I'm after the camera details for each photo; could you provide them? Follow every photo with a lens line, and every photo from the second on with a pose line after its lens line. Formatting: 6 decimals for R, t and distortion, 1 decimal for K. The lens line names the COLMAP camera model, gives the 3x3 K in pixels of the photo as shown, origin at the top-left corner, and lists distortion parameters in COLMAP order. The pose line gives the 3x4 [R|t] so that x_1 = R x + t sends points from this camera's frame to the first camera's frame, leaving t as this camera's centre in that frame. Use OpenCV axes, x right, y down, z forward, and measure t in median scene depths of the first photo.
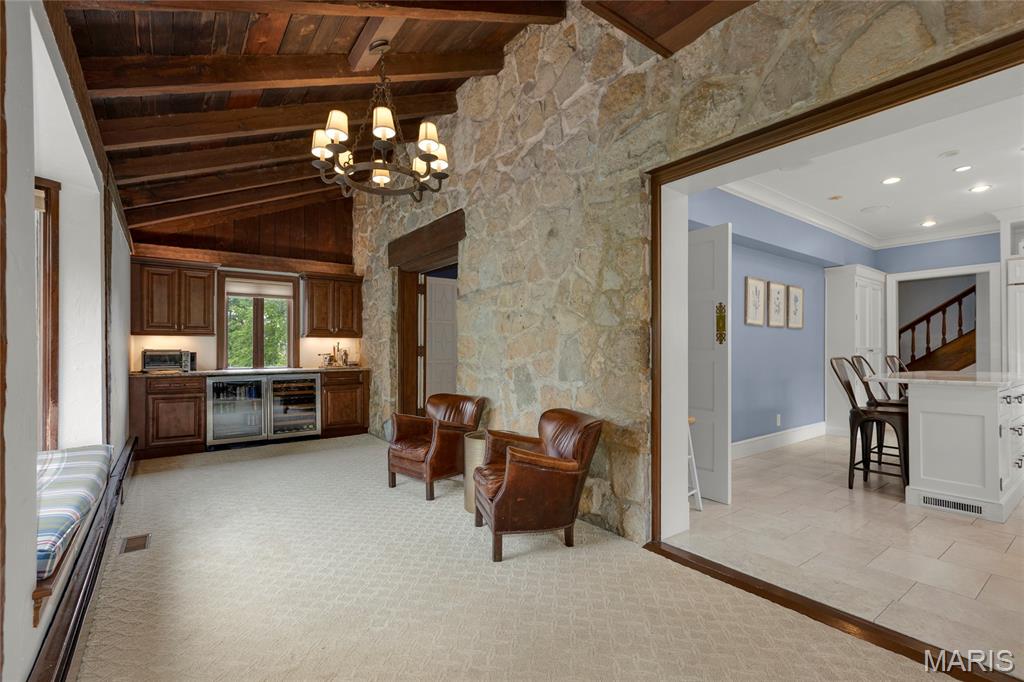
lens RADIAL K [[464.9, 0, 511.4], [0, 464.9, 346.8], [0, 0, 1]] dist [0.000269, 0.000167]
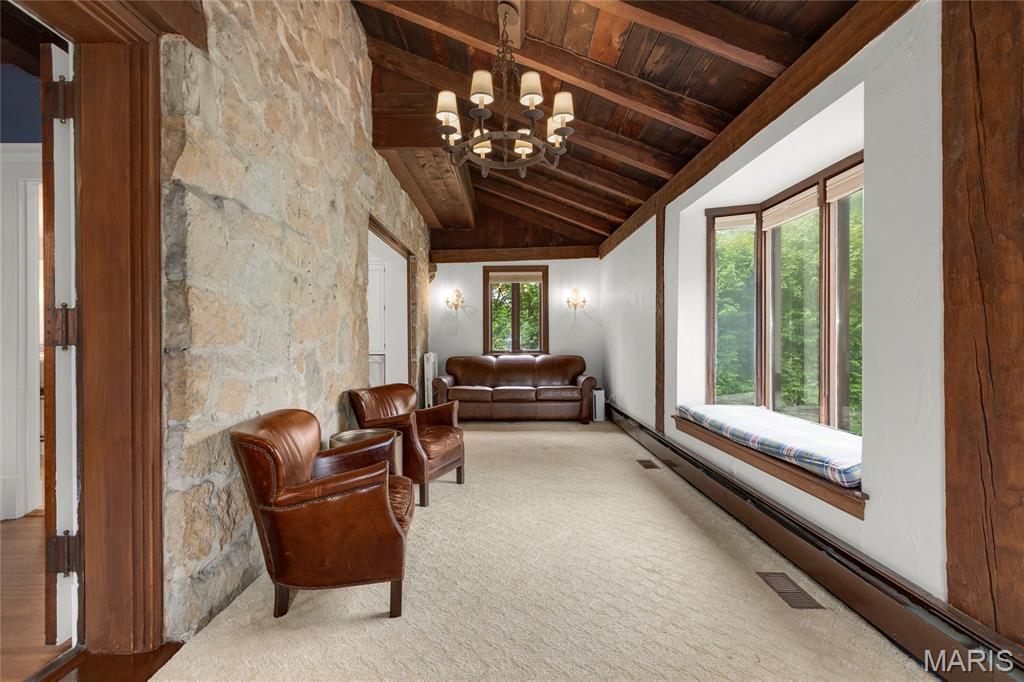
lens RADIAL K [[464.9, 0, 510.7], [0, 464.9, 343.4], [0, 0, 1]] dist [0.000269, 0.000167]
pose [[-0.803576, 0.002684, 0.595196, -0.673133], [-0.000009, 0.999990, -0.004521, 0.030175], [-0.595202, -0.003638, -0.803568, 1.396252]]
